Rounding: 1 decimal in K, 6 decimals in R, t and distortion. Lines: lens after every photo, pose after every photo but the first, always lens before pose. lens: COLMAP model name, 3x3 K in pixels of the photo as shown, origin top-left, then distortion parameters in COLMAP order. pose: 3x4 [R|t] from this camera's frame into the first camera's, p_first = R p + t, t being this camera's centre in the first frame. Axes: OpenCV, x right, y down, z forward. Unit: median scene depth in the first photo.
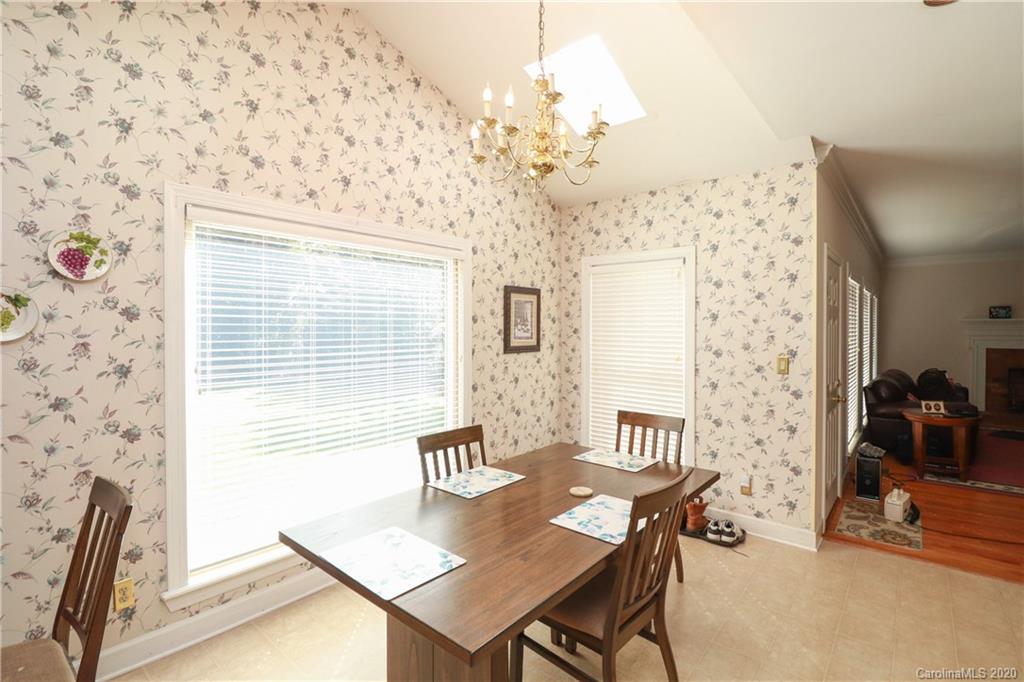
lens RADIAL K [[473.0, 0, 491.6], [0, 473.0, 334.3], [0, 0, 1]] dist [-0.007617, -0.009008]
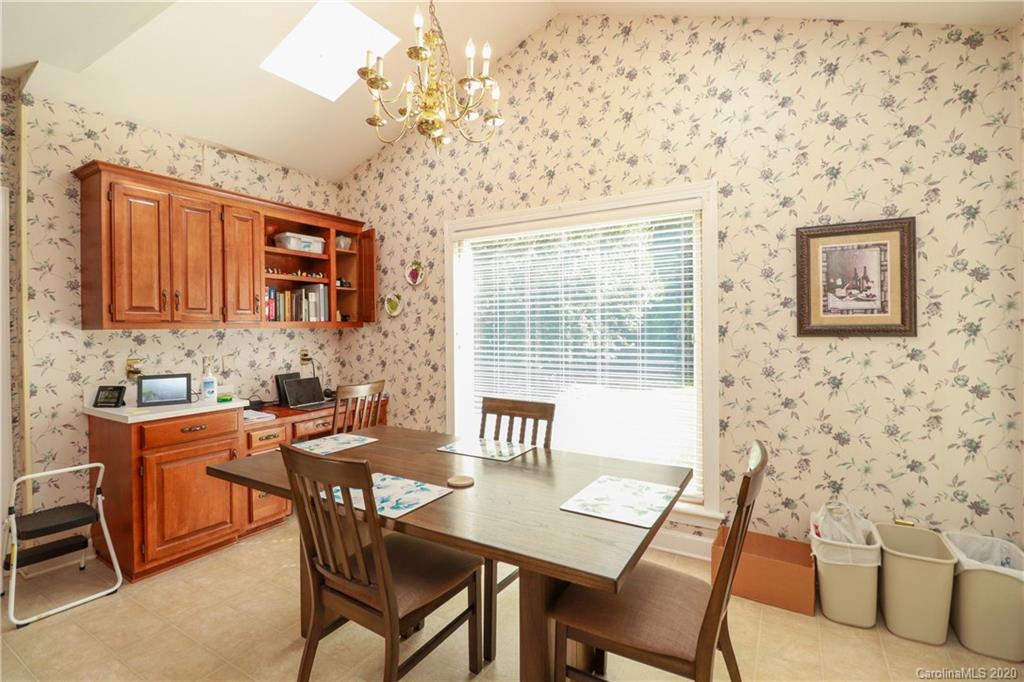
lens RADIAL K [[473.0, 0, 512.2], [0, 473.0, 324.9], [0, 0, 1]] dist [-0.007617, -0.009008]
pose [[0.187318, 0.006044, -0.982281, 0.576511], [0.002657, 0.999974, 0.006660, 0.020466], [0.982296, -0.003858, 0.187297, 0.510742]]
